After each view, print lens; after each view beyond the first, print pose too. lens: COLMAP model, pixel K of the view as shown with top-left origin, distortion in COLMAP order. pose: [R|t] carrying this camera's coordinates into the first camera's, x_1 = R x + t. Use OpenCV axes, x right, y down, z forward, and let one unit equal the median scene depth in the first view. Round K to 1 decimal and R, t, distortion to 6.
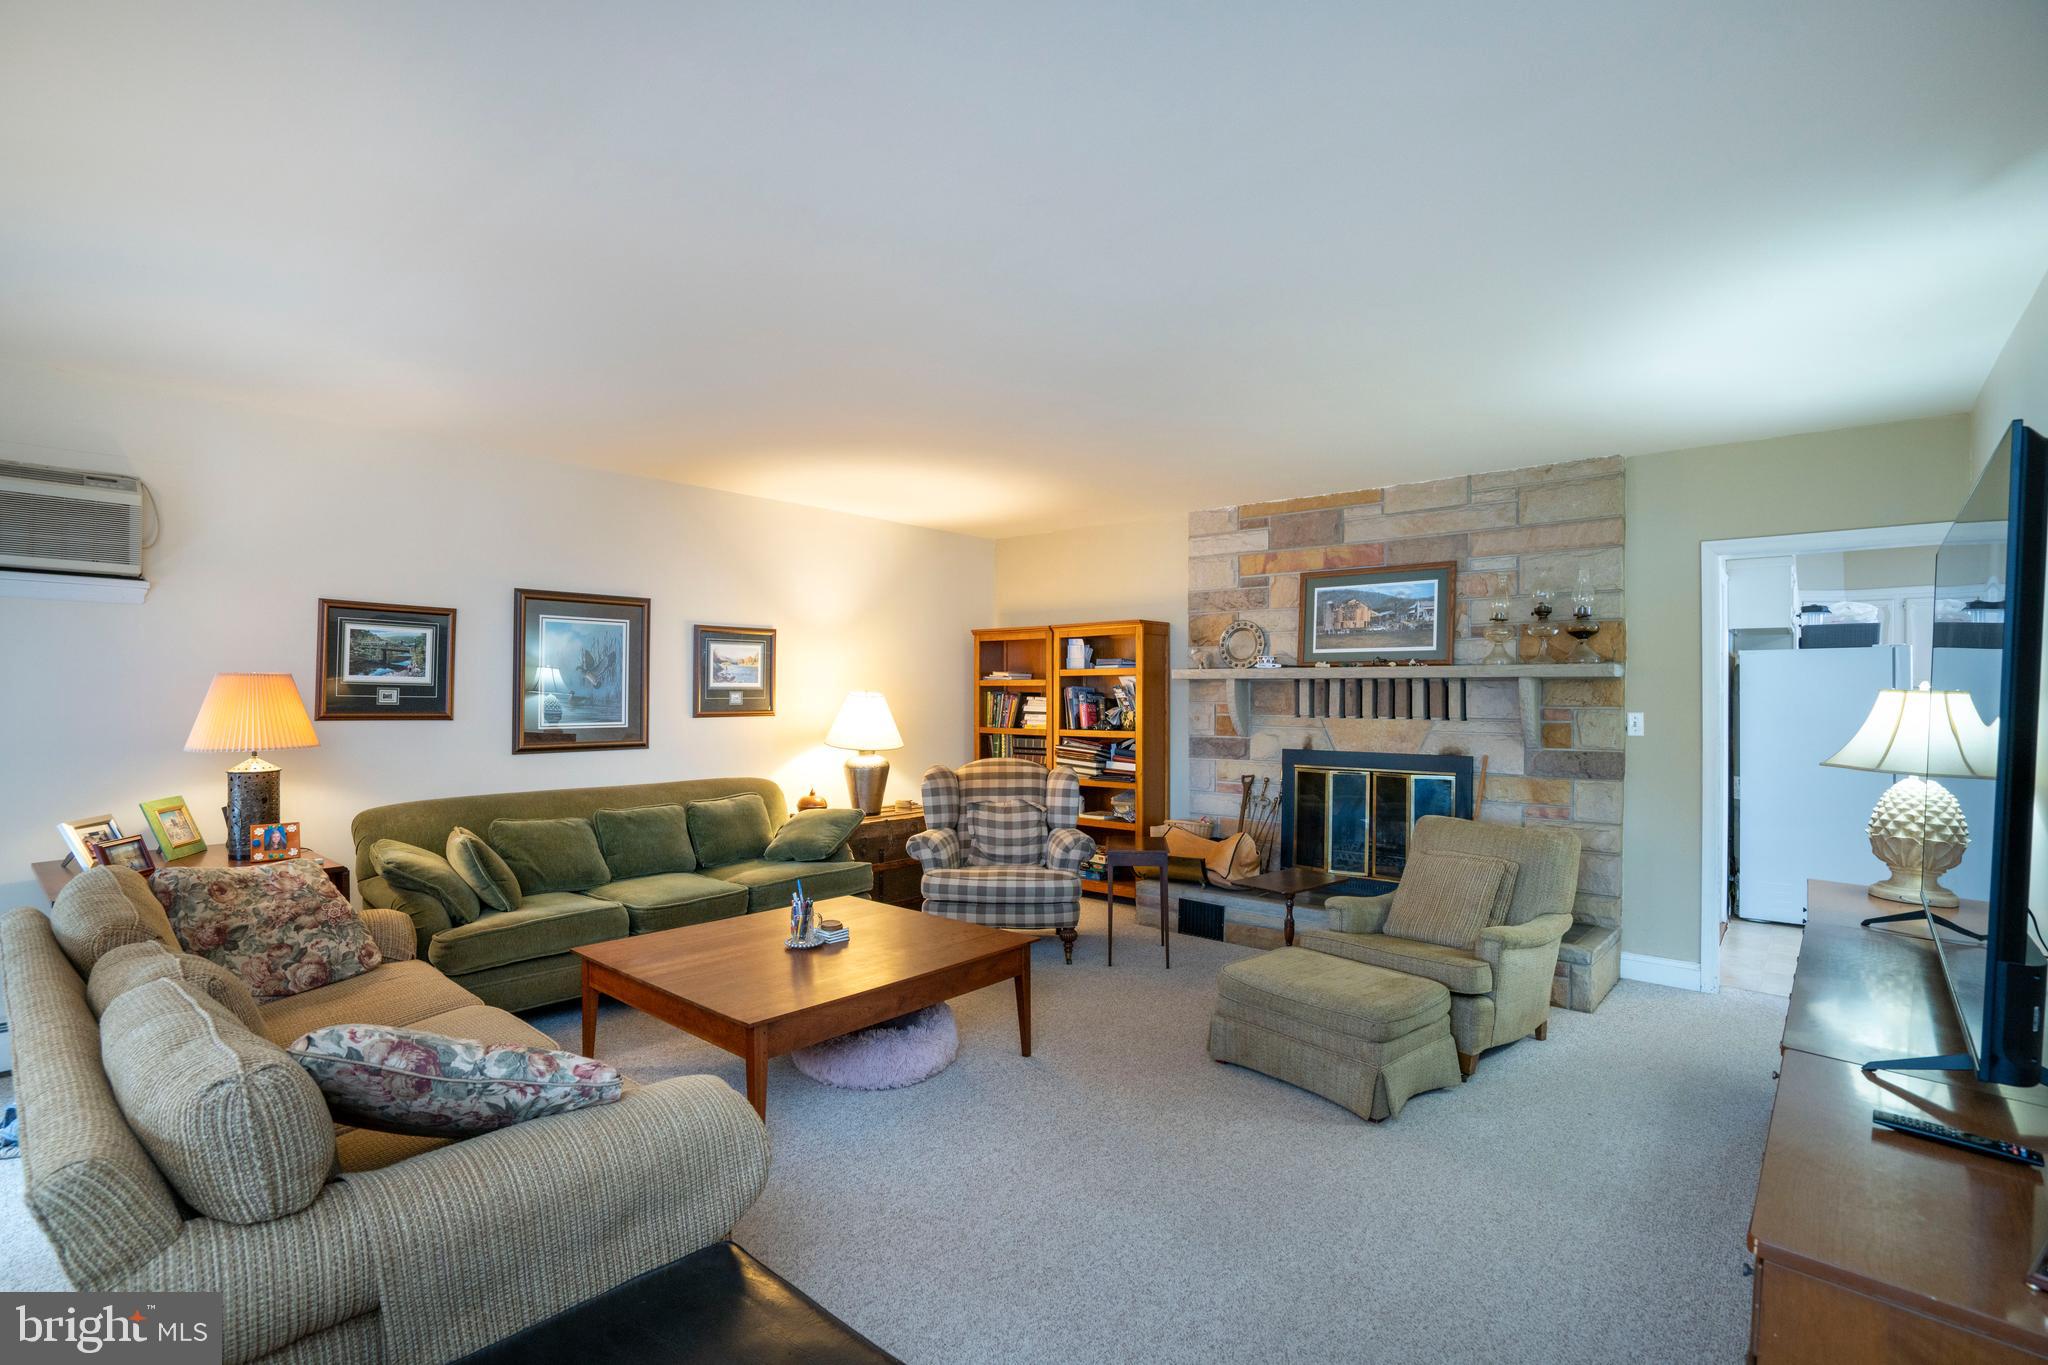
lens RADIAL K [[947.8, 0, 1016.4], [0, 947.8, 690.3], [0, 0, 1]] dist [-0.057997, 0.020266]
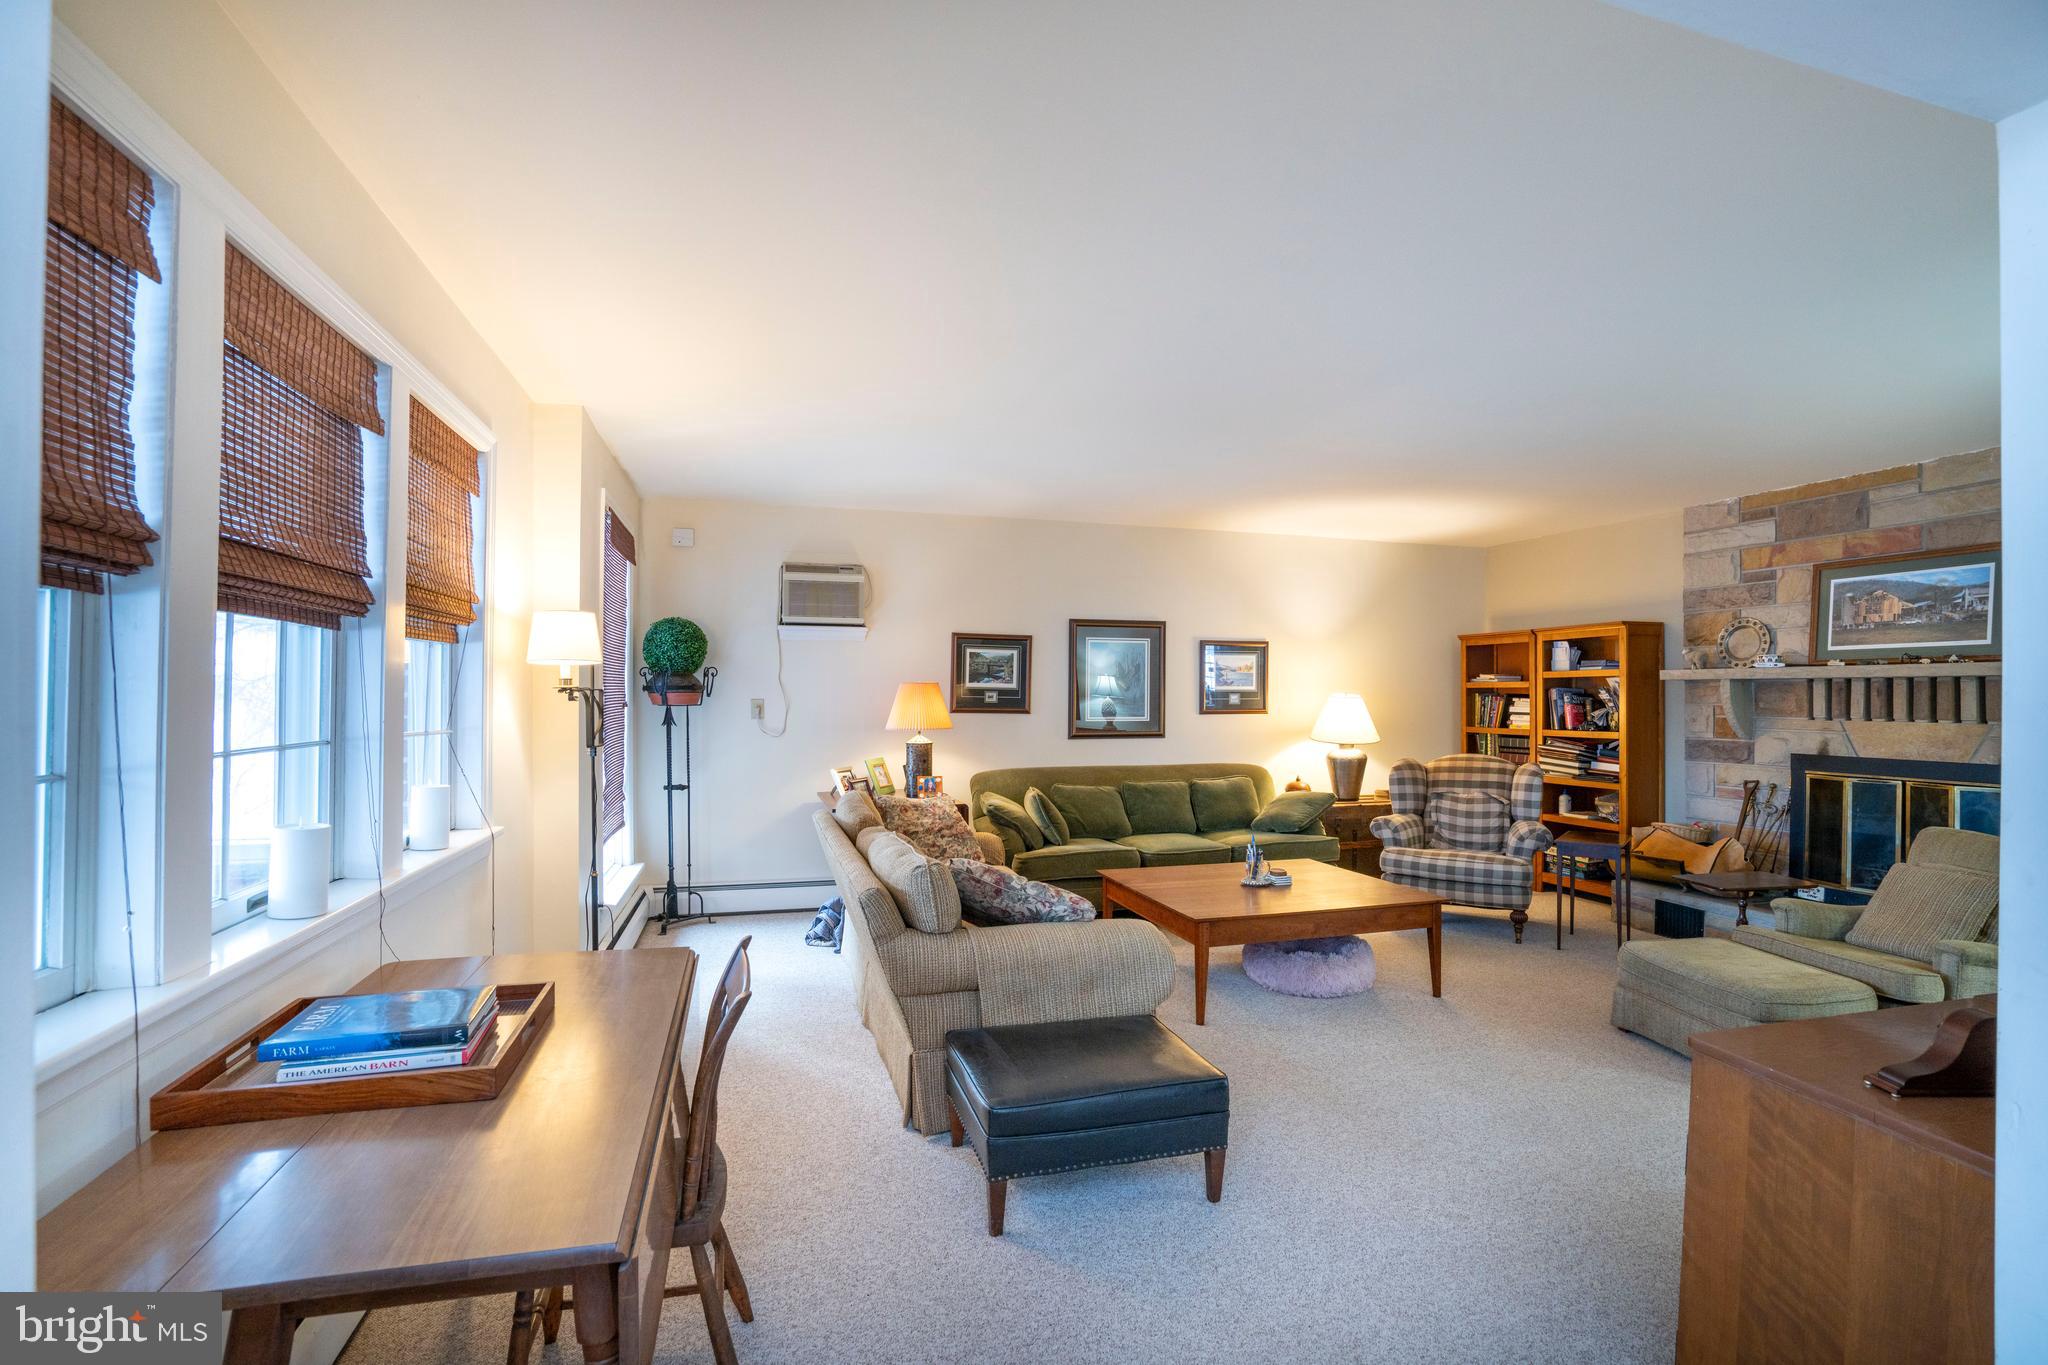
lens RADIAL K [[947.8, 0, 1013.7], [0, 947.8, 693.4], [0, 0, 1]] dist [-0.057997, 0.020266]
pose [[0.836967, -0.002158, -0.547248, 0.157347], [0.002392, 0.999997, -0.000284, 0.001135], [0.547248, -0.001071, 0.836970, -0.215984]]
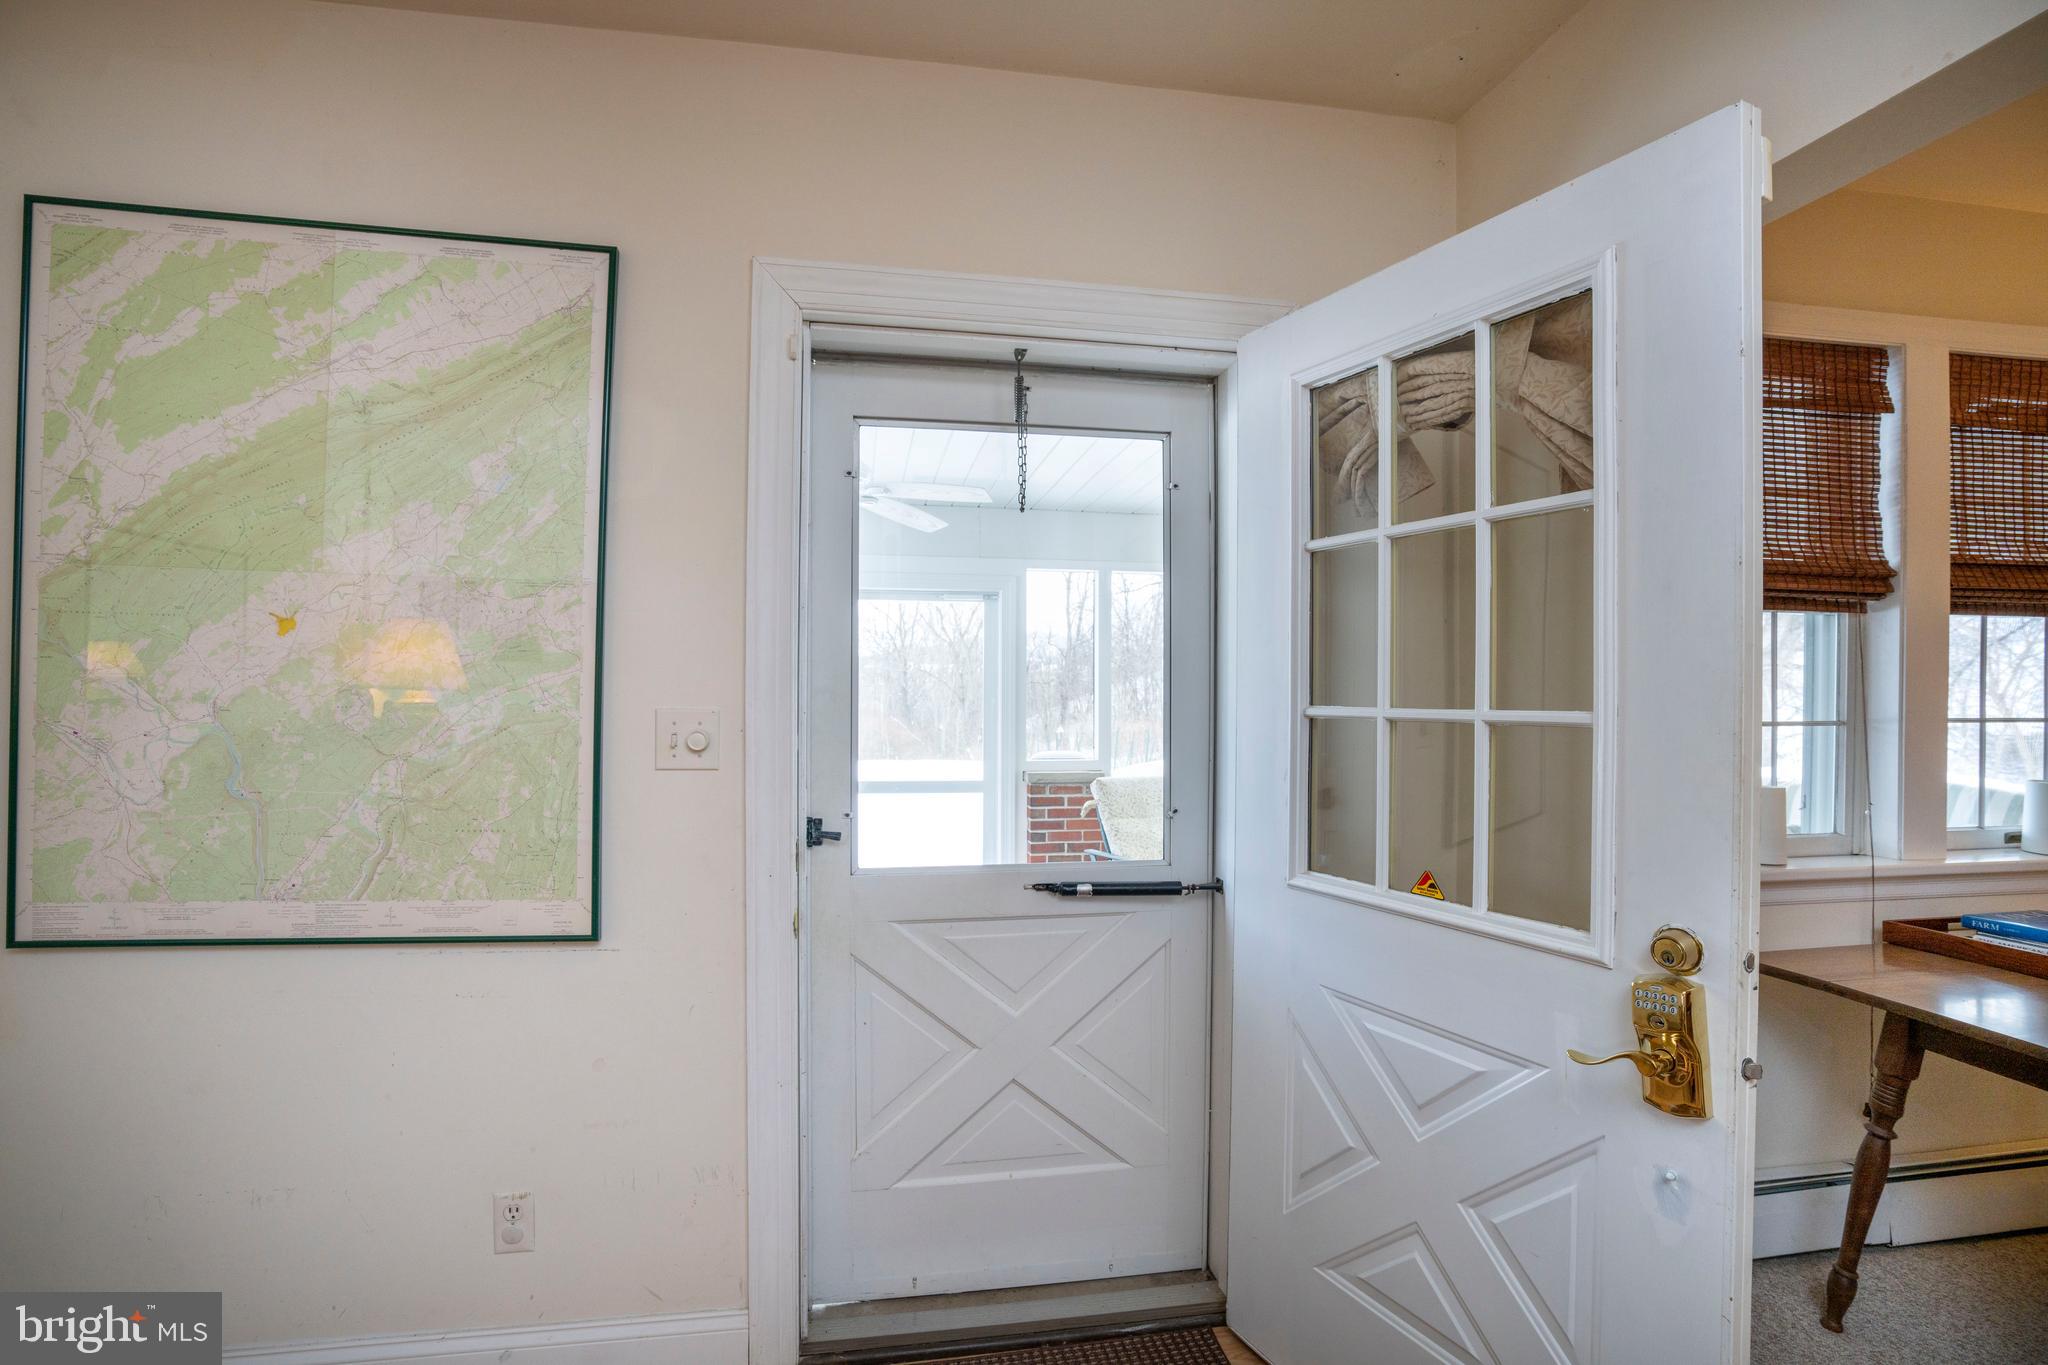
lens RADIAL K [[947.8, 0, 1036.7], [0, 947.8, 686.8], [0, 0, 1]] dist [-0.057997, 0.020266]
pose [[-0.628055, -0.006992, -0.778138, 0.405833], [-0.006660, 0.999971, -0.003610, 0.012256], [0.778141, 0.002915, -0.628083, -0.167123]]
